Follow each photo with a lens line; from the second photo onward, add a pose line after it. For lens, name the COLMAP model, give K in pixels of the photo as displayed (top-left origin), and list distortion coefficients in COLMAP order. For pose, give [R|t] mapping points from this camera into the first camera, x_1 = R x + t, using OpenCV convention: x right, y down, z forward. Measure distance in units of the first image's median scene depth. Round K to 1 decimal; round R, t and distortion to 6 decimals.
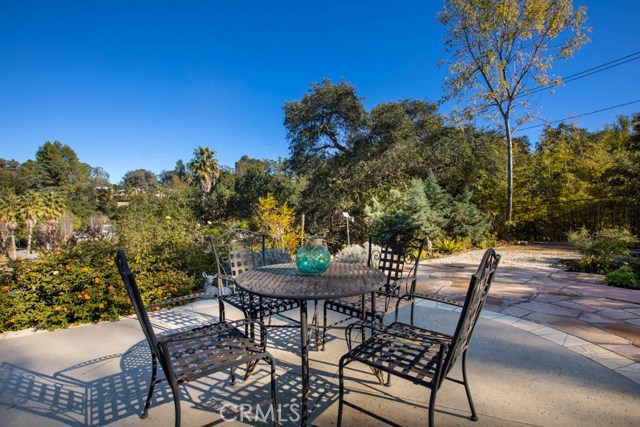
lens RADIAL K [[304.8, 0, 320.0], [0, 304.8, 213.5], [0, 0, 1]] dist [-0.038199, 0.011555]
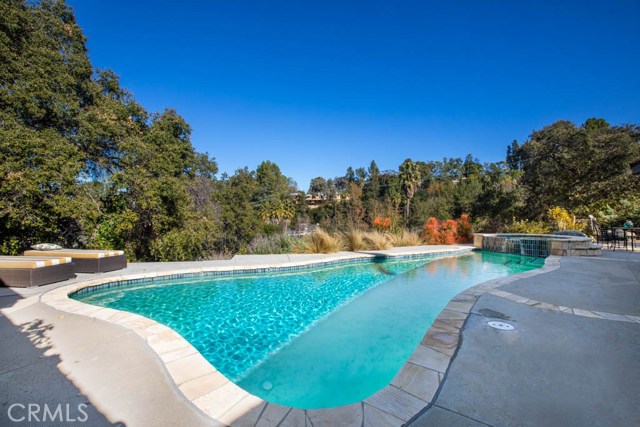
lens RADIAL K [[304.8, 0, 320.0], [0, 304.8, 213.5], [0, 0, 1]] dist [-0.038199, 0.011555]
pose [[0.883824, -0.002864, -0.467811, -0.043772], [0.002268, 0.999996, -0.001838, -0.001252], [0.467815, 0.000564, 0.883826, -0.109907]]
